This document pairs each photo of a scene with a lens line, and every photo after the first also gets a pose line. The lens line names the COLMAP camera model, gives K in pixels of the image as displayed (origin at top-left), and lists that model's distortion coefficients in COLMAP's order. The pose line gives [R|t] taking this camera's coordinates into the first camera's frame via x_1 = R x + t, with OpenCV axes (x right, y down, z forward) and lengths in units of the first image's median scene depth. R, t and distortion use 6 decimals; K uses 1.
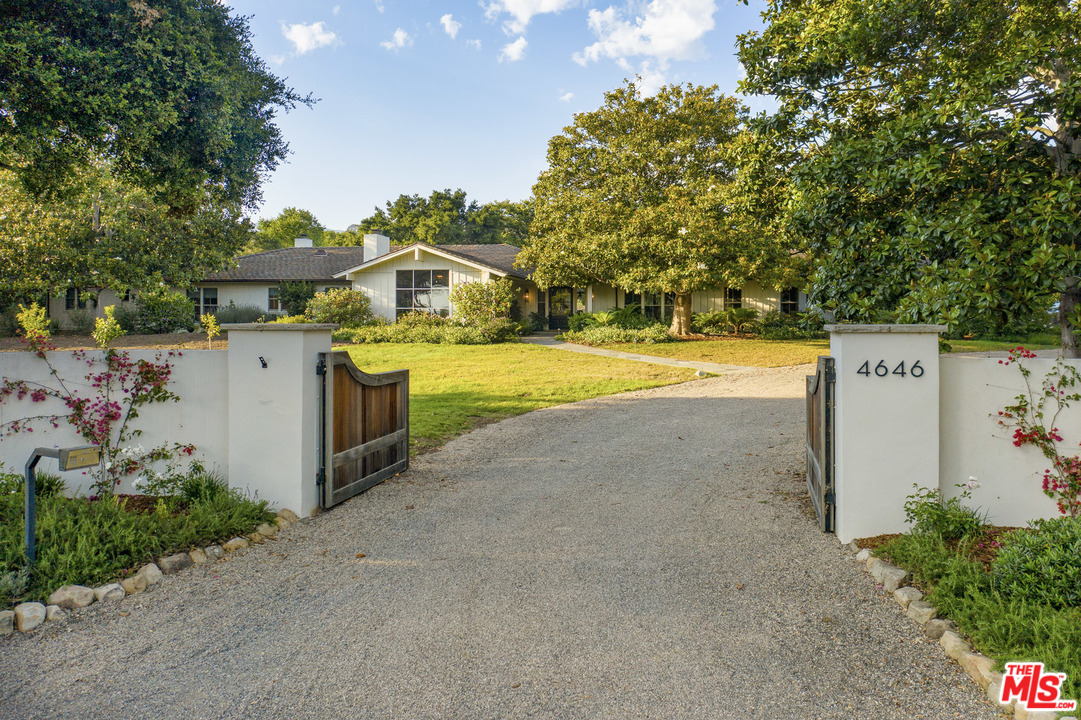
lens RADIAL K [[755.4, 0, 540.5], [0, 755.4, 360.0], [0, 0, 1]] dist [-0.000519, 0.000008]
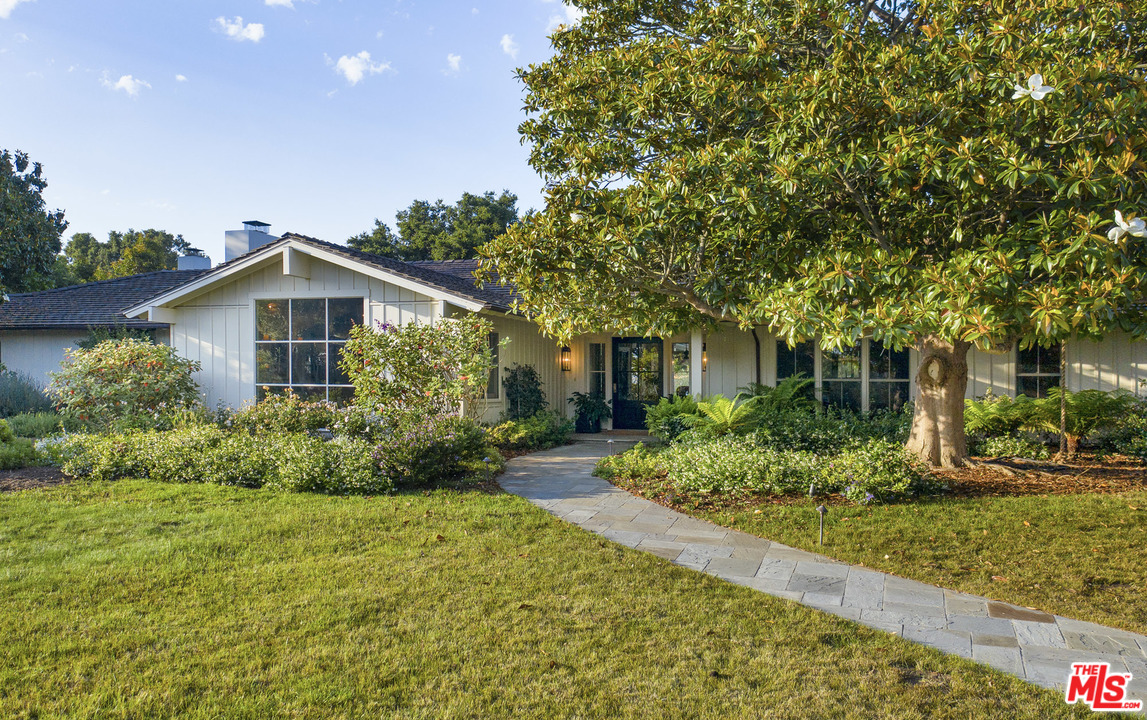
lens RADIAL K [[801.6, 0, 573.5], [0, 801.6, 360.0], [0, 0, 1]] dist [-0.001922, -0.000064]
pose [[0.991464, 0.001974, -0.130368, 0.060772], [-0.012743, 0.996566, -0.081820, -0.048880], [0.129759, 0.082783, 0.988084, 0.579979]]
